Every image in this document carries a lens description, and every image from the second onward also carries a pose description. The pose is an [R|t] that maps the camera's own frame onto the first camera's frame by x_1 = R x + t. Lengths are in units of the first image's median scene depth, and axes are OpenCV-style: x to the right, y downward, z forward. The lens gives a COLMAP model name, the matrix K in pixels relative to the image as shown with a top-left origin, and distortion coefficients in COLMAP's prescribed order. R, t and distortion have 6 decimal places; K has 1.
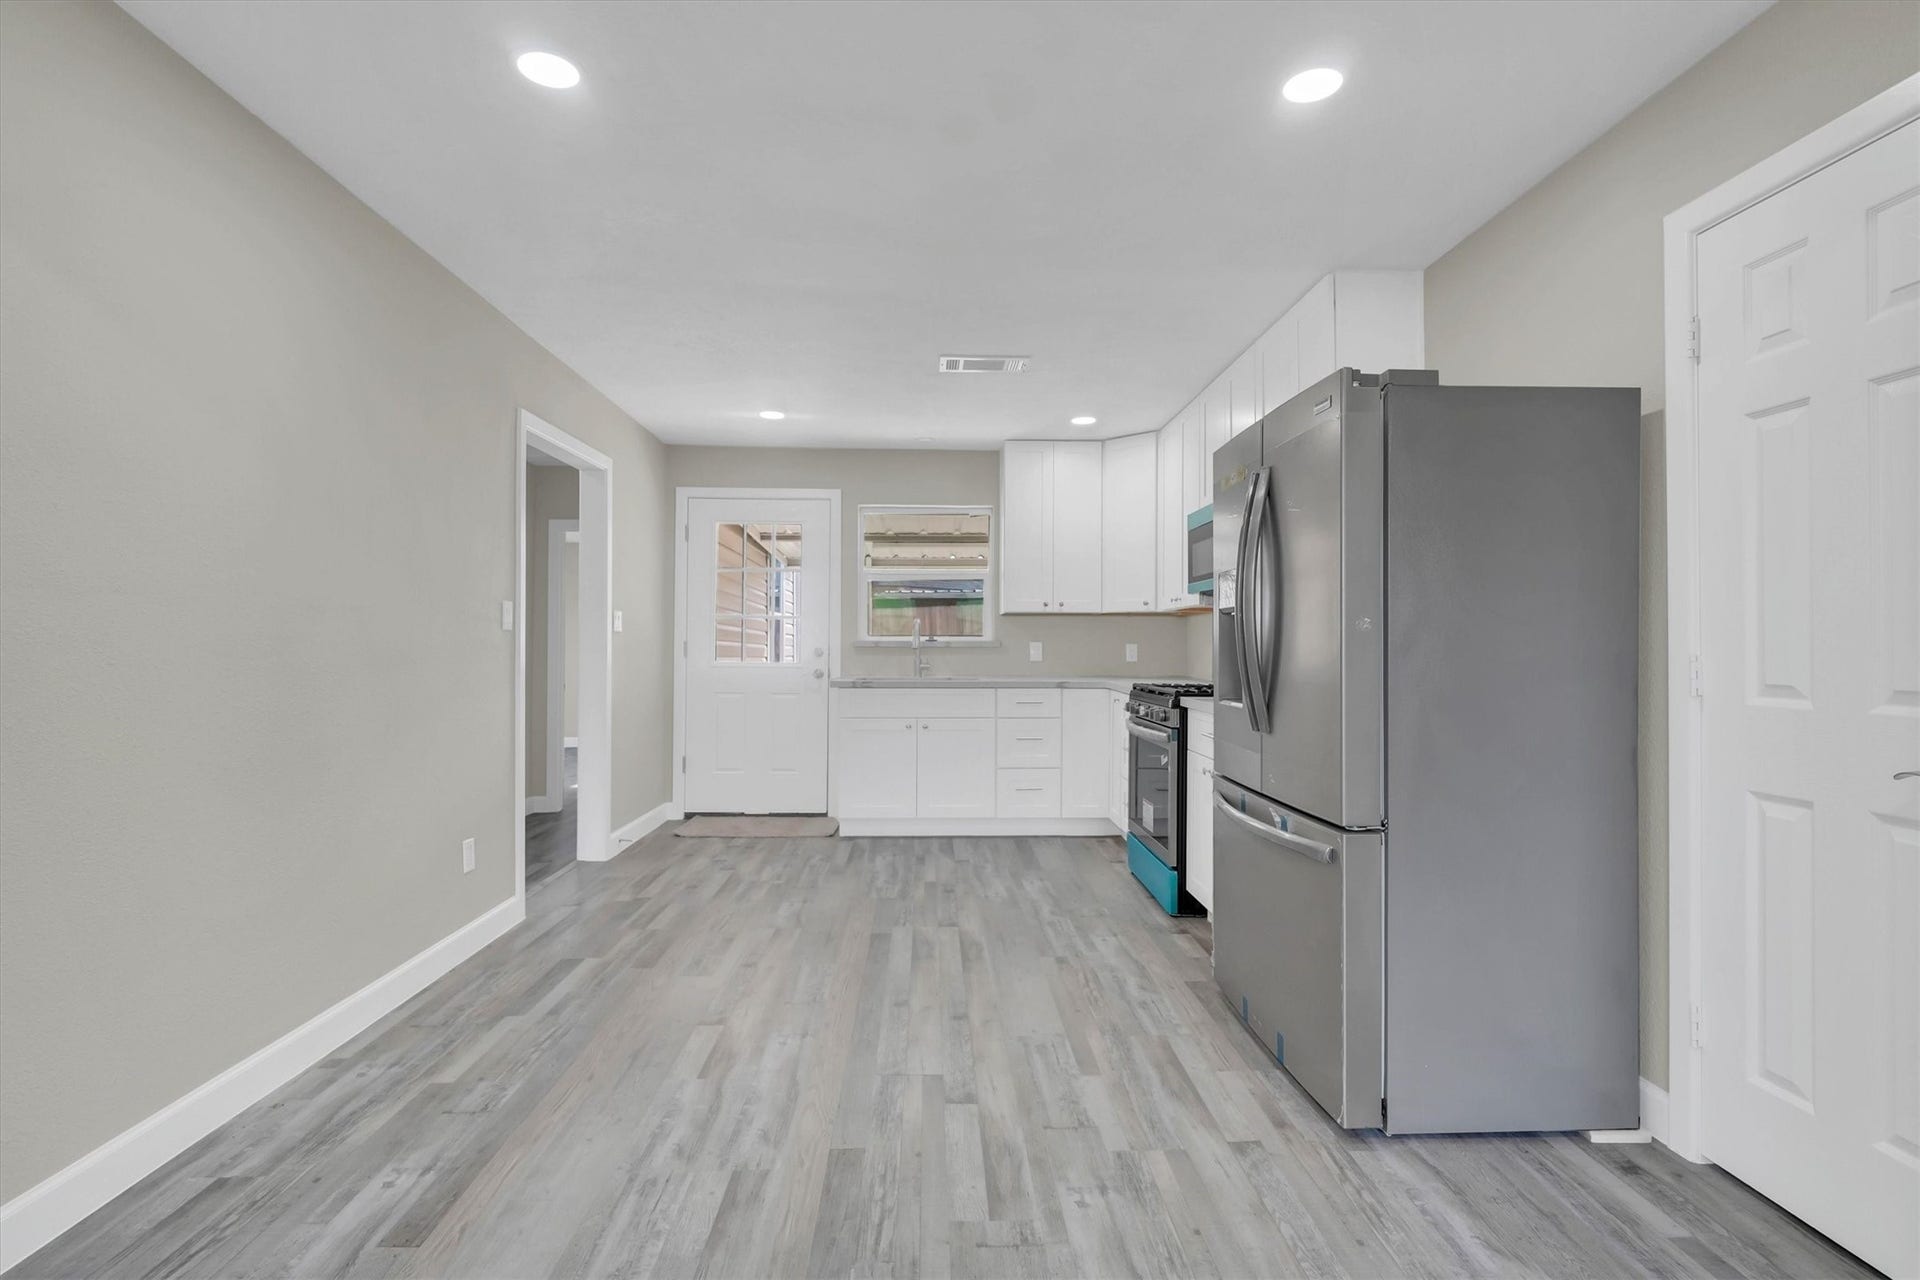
lens RADIAL K [[897.1, 0, 969.6], [0, 897.1, 639.4], [0, 0, 1]] dist [0.003716, -0.006783]
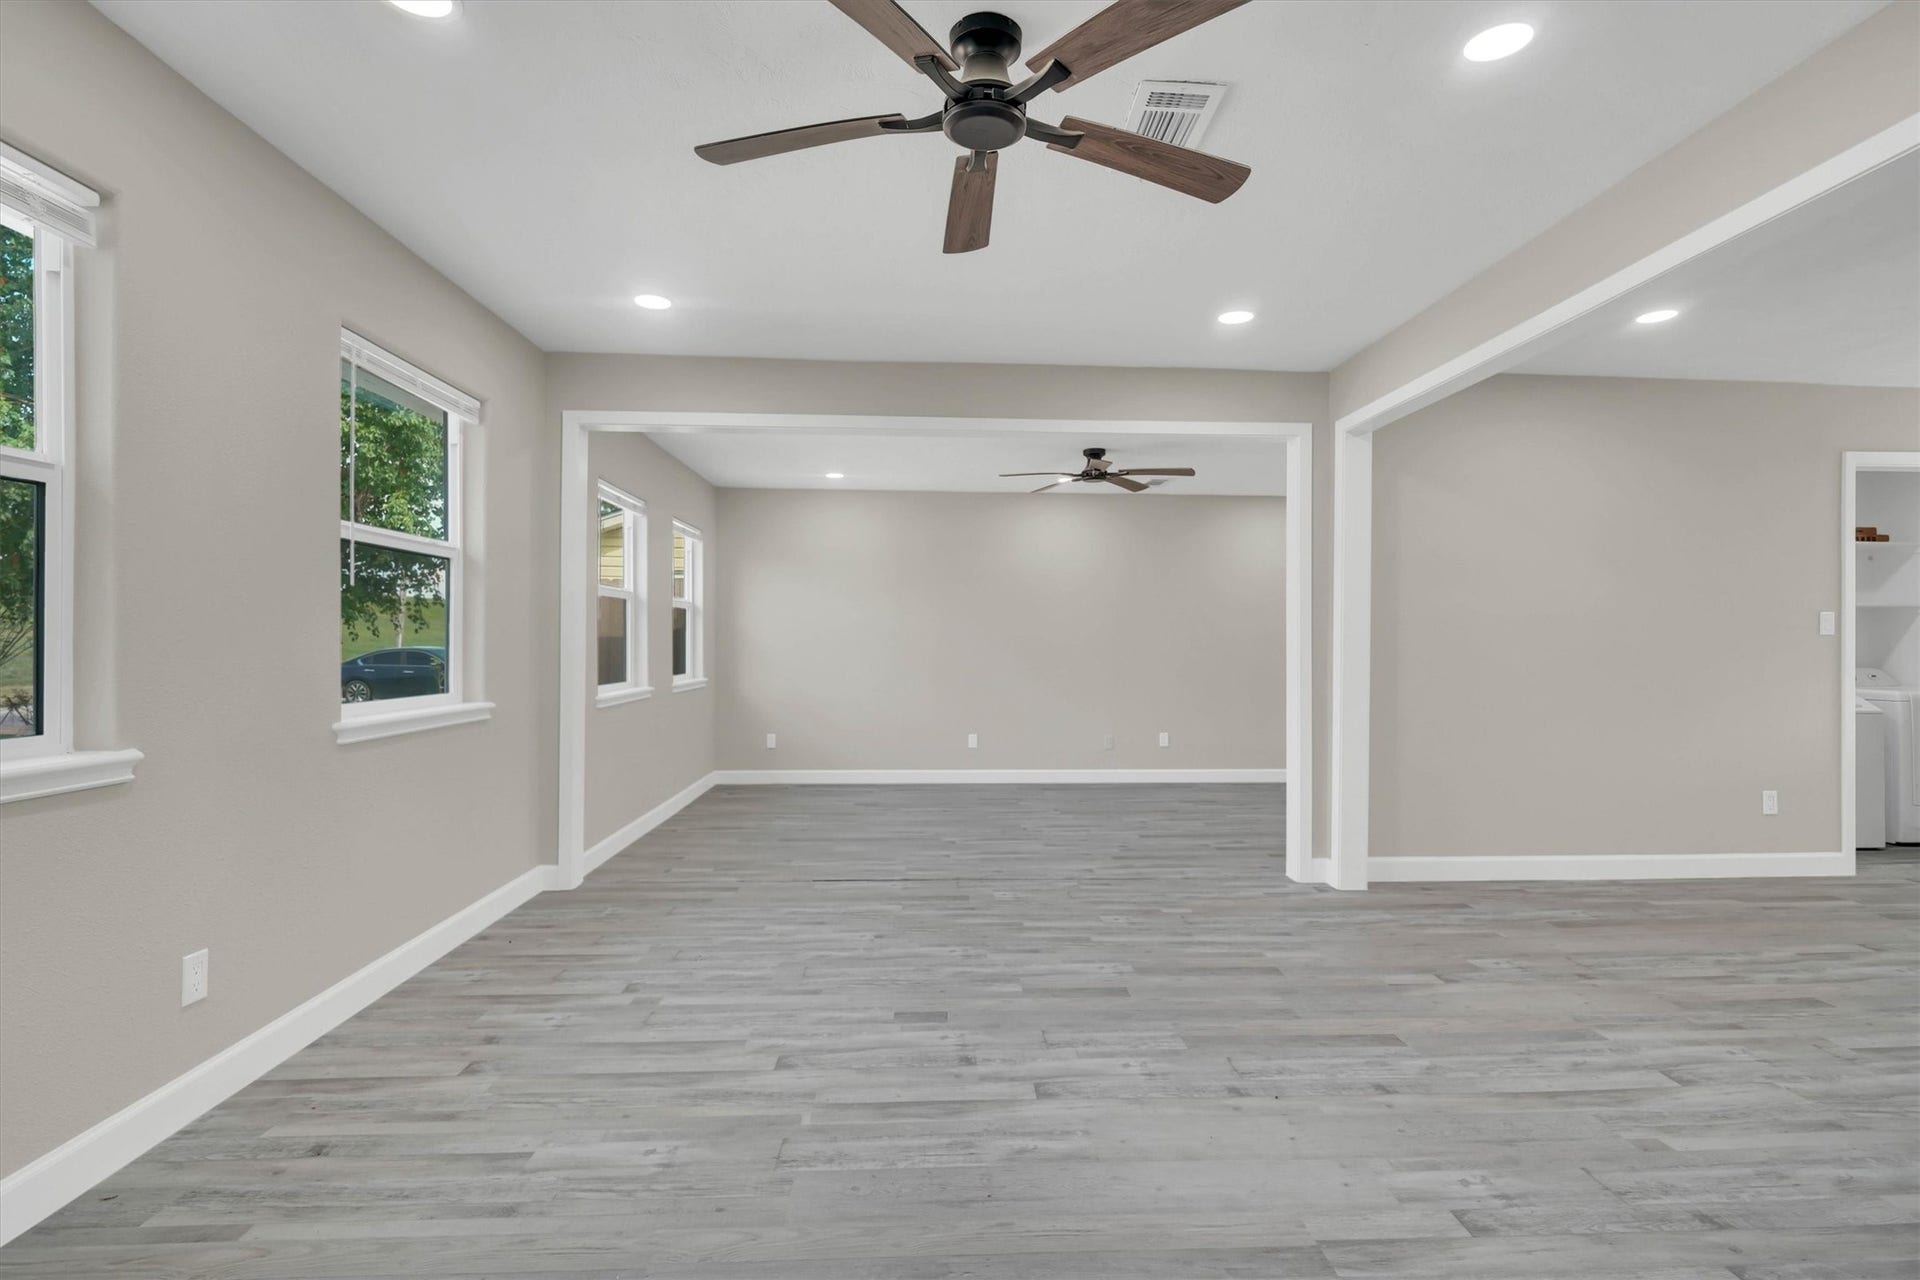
lens RADIAL K [[897.1, 0, 969.6], [0, 897.1, 639.4], [0, 0, 1]] dist [0.003716, -0.006783]
pose [[0.016770, -0.006008, -0.999841, 0.864896], [0.001455, 0.999981, -0.005985, 0.002558], [0.999858, -0.001354, 0.016778, -0.253109]]
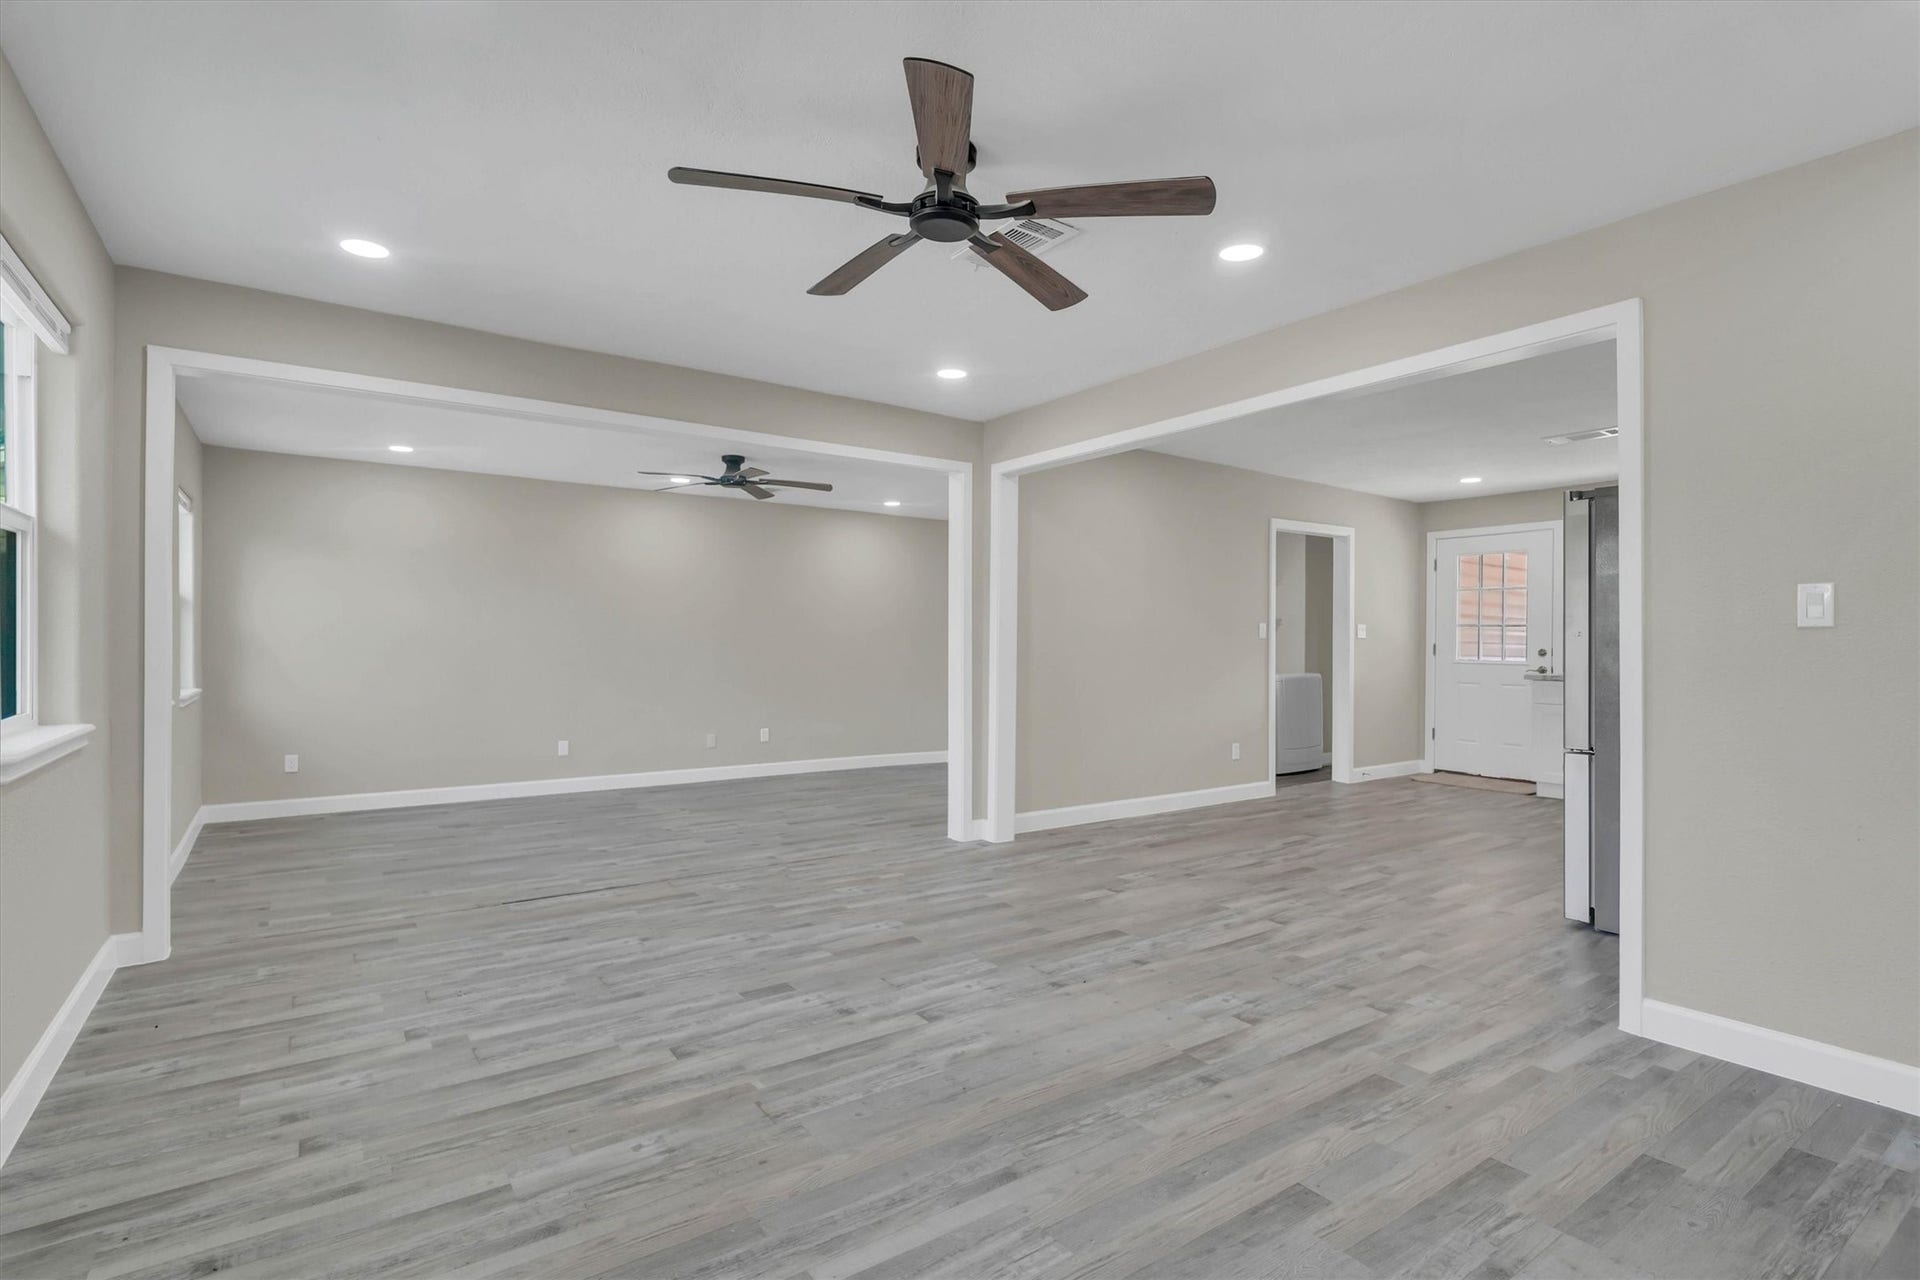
lens RADIAL K [[887.0, 0, 966.4], [0, 887.0, 642.1], [0, 0, 1]] dist [0.005731, -0.006623]
pose [[0.534258, -0.002448, -0.845318, 0.894906], [0.002604, 0.999996, -0.001250, -0.001422], [0.845318, -0.001533, 0.534262, -0.657886]]
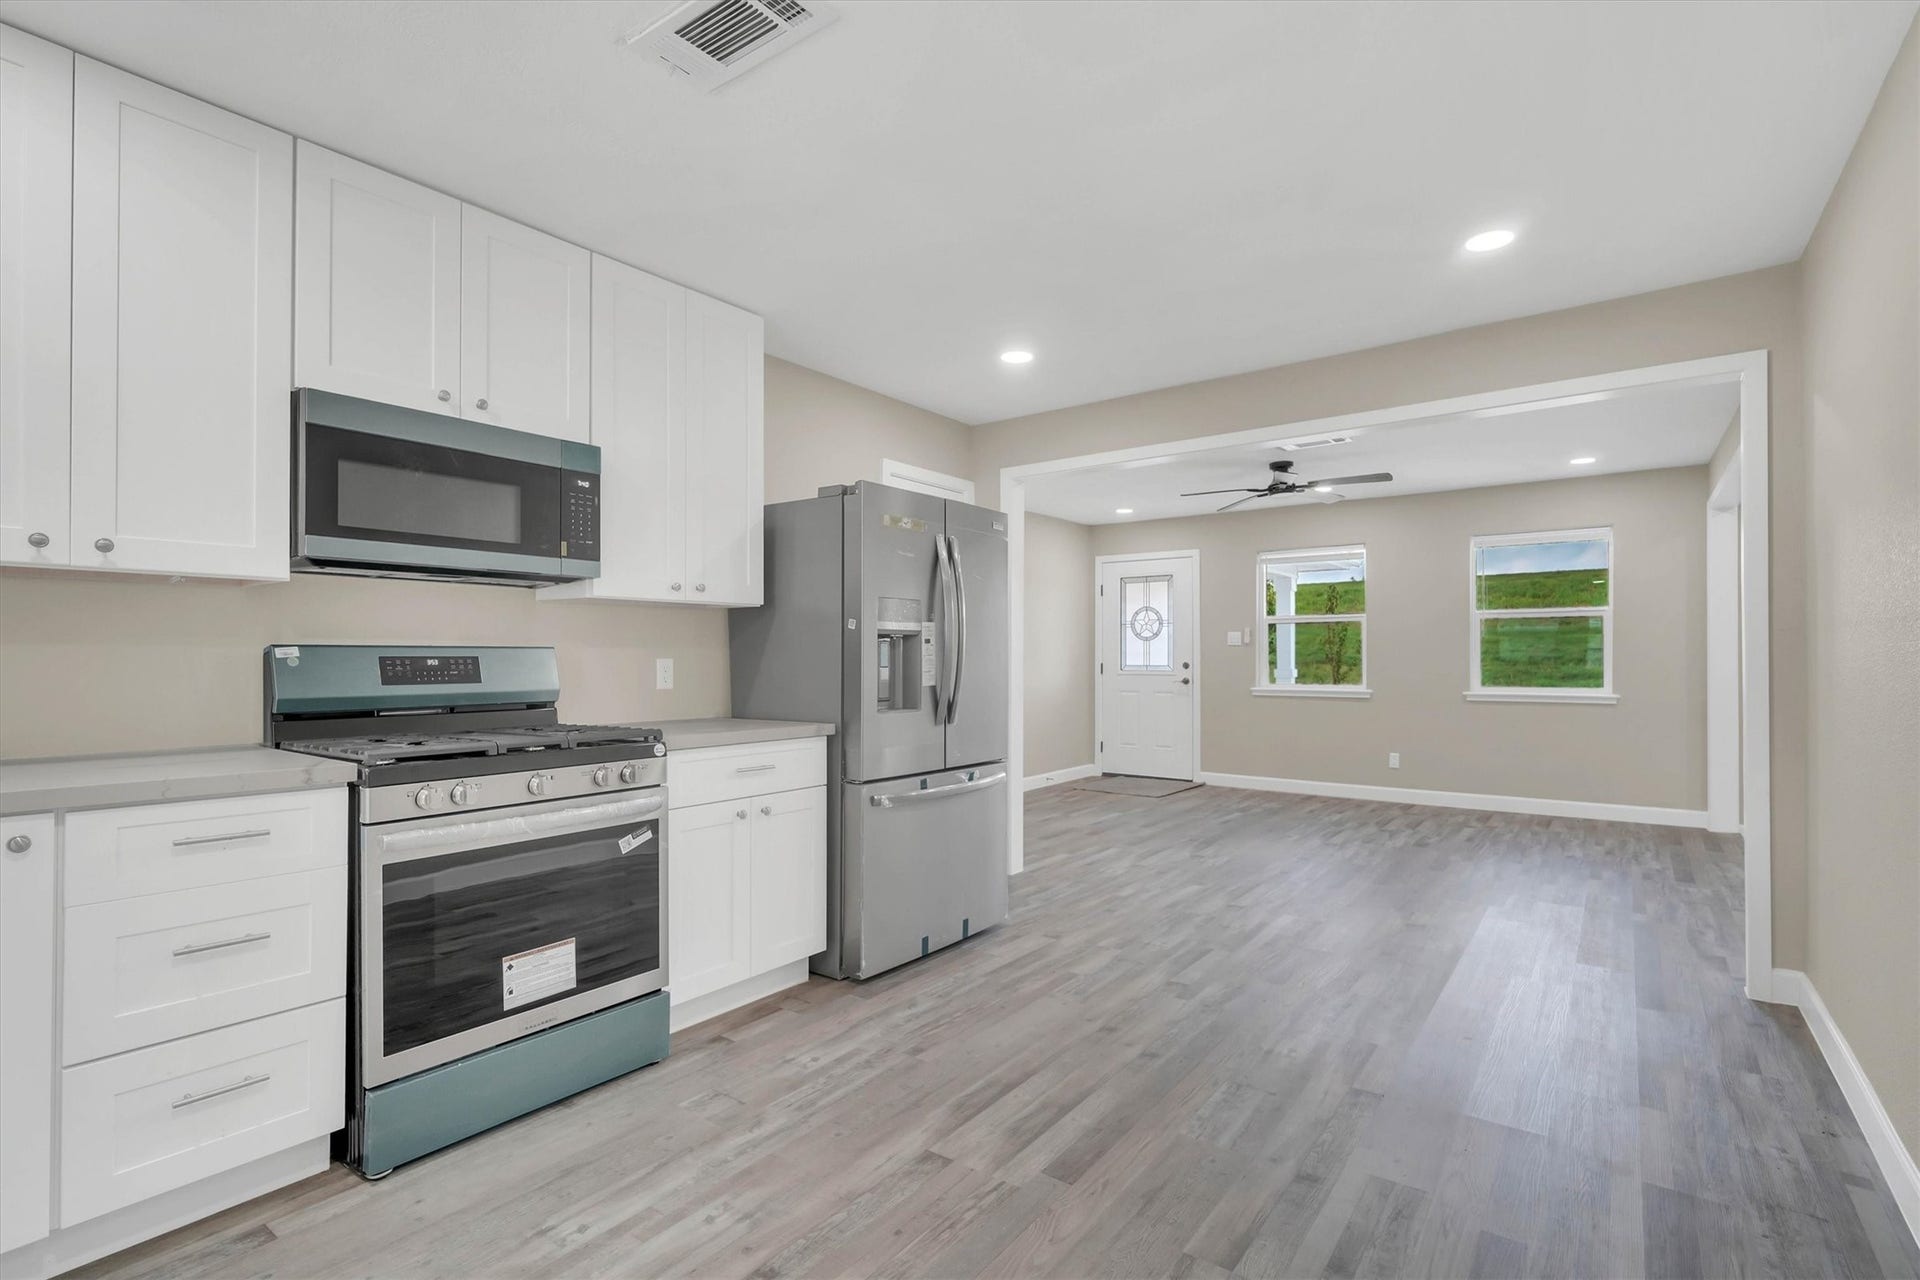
lens RADIAL K [[894.8, 0, 965.5], [0, 894.8, 656.0], [0, 0, 1]] dist [0.002346, -0.005087]
pose [[-0.777434, 0.000550, 0.628964, -0.488903], [-0.004375, 0.999971, -0.006282, 0.005218], [-0.628949, -0.007635, -0.777409, 1.772064]]
